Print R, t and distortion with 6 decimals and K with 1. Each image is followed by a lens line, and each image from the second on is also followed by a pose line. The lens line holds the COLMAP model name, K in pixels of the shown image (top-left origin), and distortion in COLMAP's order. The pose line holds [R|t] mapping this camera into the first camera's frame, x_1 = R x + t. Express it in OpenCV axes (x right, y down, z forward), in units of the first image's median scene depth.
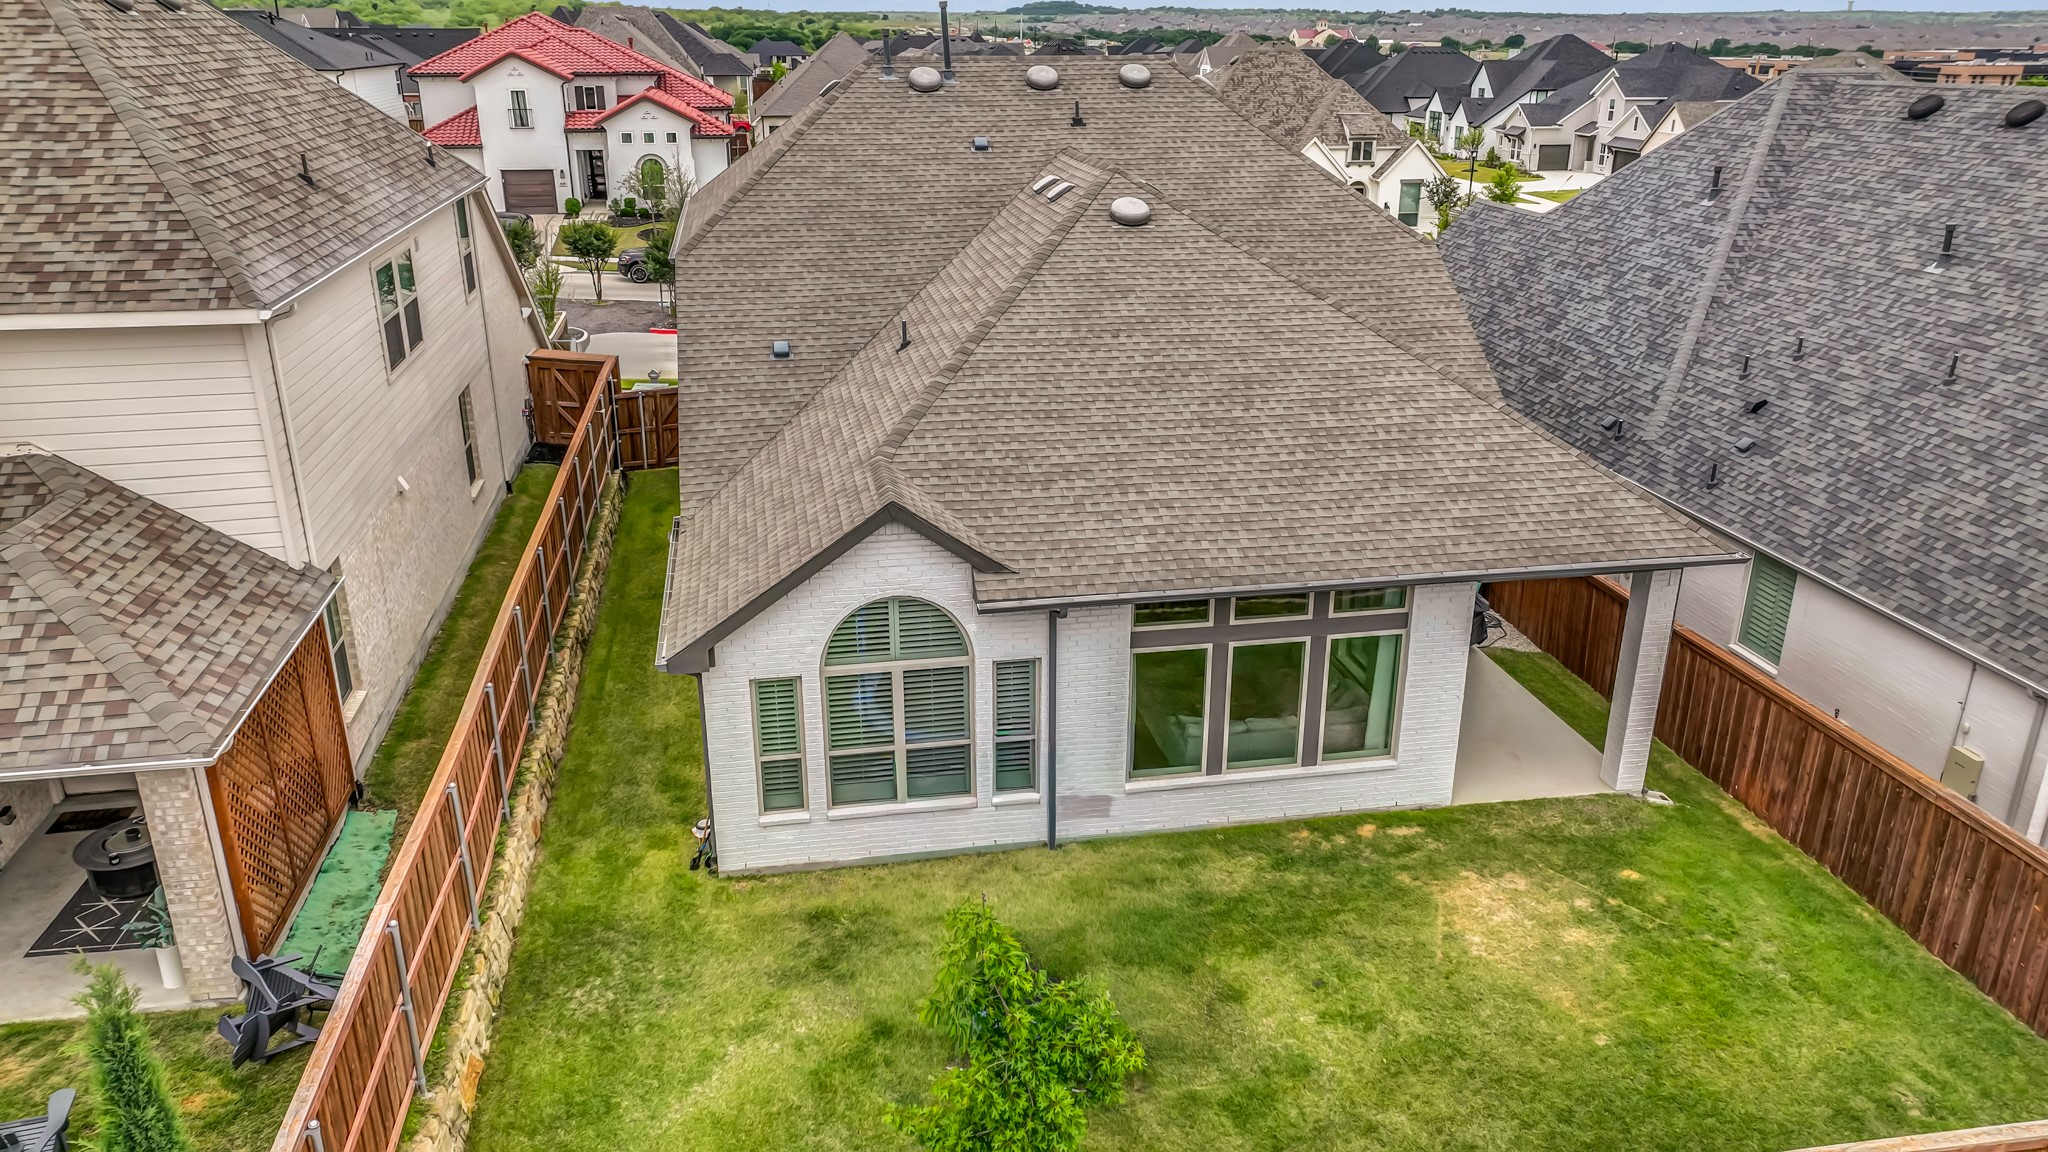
lens RADIAL K [[1440.1, 0, 1024.0], [0, 1440.1, 576.0], [0, 0, 1]] dist [-0.003573, 0.019599]
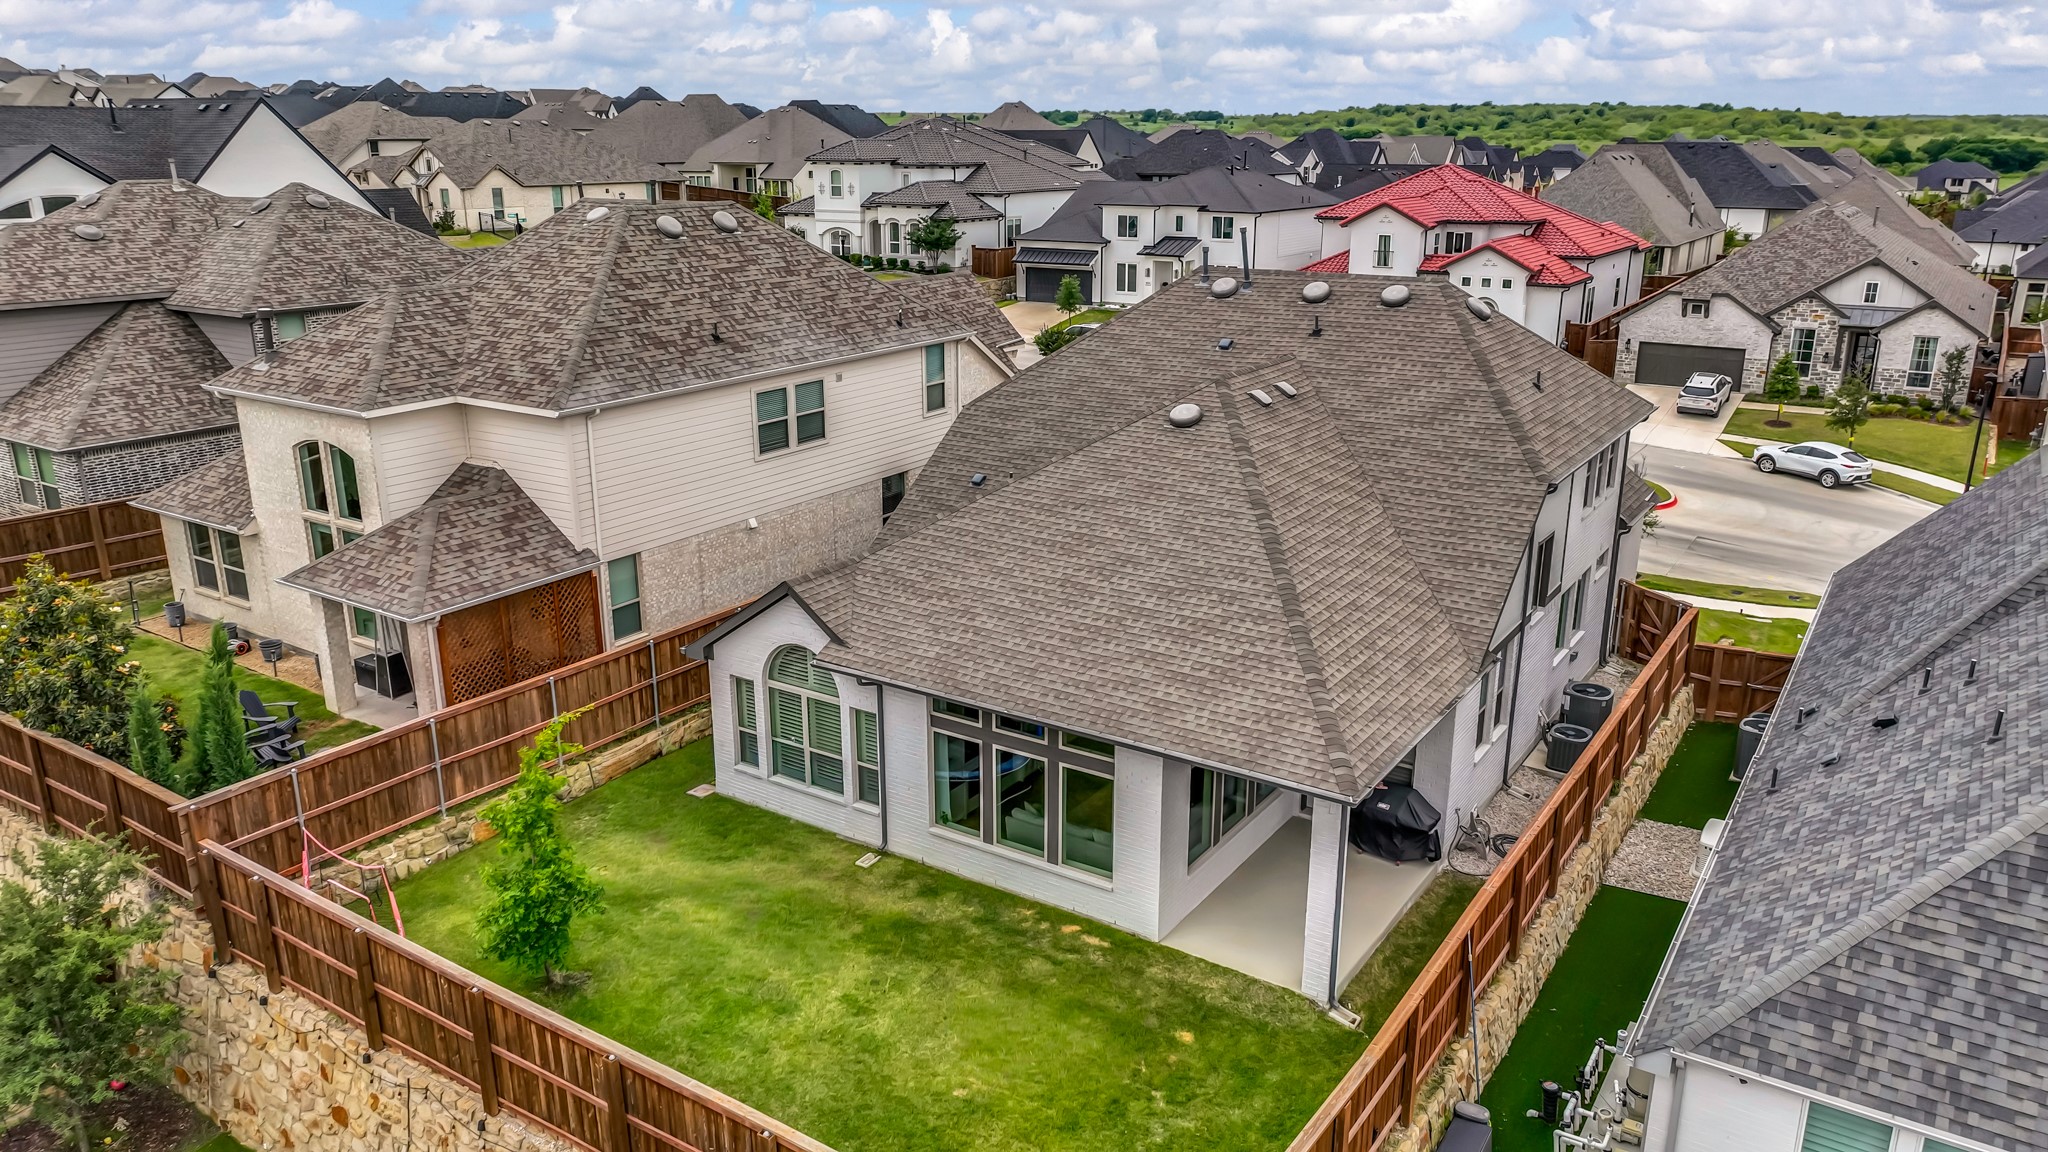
lens RADIAL K [[1440.1, 0, 1024.0], [0, 1440.1, 576.0], [0, 0, 1]] dist [-0.003573, 0.019599]
pose [[0.721053, 0.201568, -0.662912, 0.990621], [-0.245849, 0.968926, 0.027204, -0.143876], [0.647796, 0.143361, 0.748203, 0.006357]]
